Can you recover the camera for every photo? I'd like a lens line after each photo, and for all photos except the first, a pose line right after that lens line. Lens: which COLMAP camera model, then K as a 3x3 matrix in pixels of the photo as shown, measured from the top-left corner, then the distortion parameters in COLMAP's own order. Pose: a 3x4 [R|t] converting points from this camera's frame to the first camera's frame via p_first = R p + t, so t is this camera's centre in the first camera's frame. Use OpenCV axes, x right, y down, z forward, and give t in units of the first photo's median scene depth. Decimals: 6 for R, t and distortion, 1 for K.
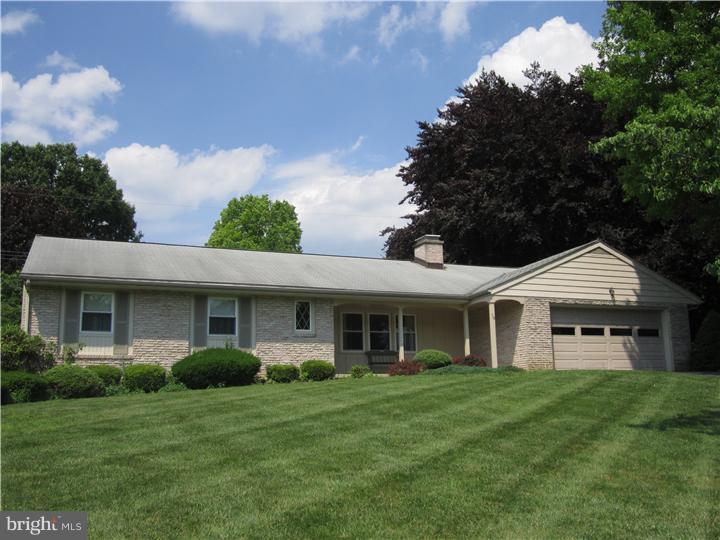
lens RADIAL K [[599.7, 0, 360.0], [0, 599.7, 270.0], [0, 0, 1]] dist [-0.038279, 0.001931]
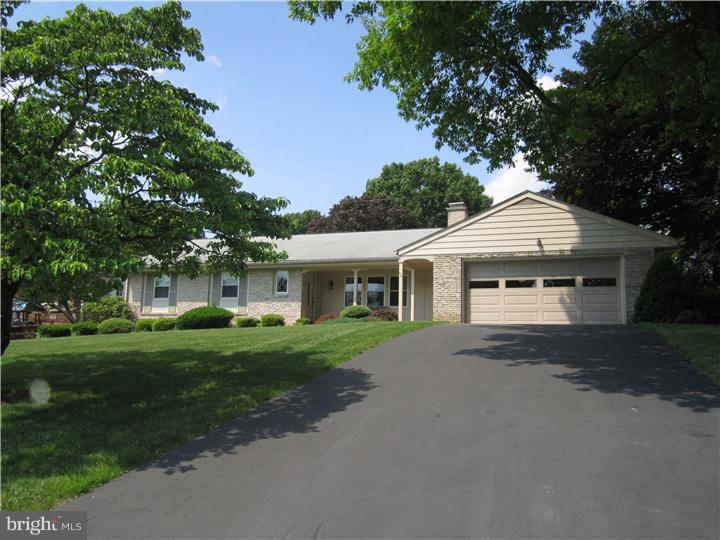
lens RADIAL K [[599.7, 0, 360.0], [0, 599.7, 270.0], [0, 0, 1]] dist [-0.038279, 0.001931]
pose [[0.781689, -0.055857, -0.621162, 0.814502], [0.097577, 0.994669, 0.033350, 0.021271], [0.615987, -0.086680, 0.782973, 0.057190]]
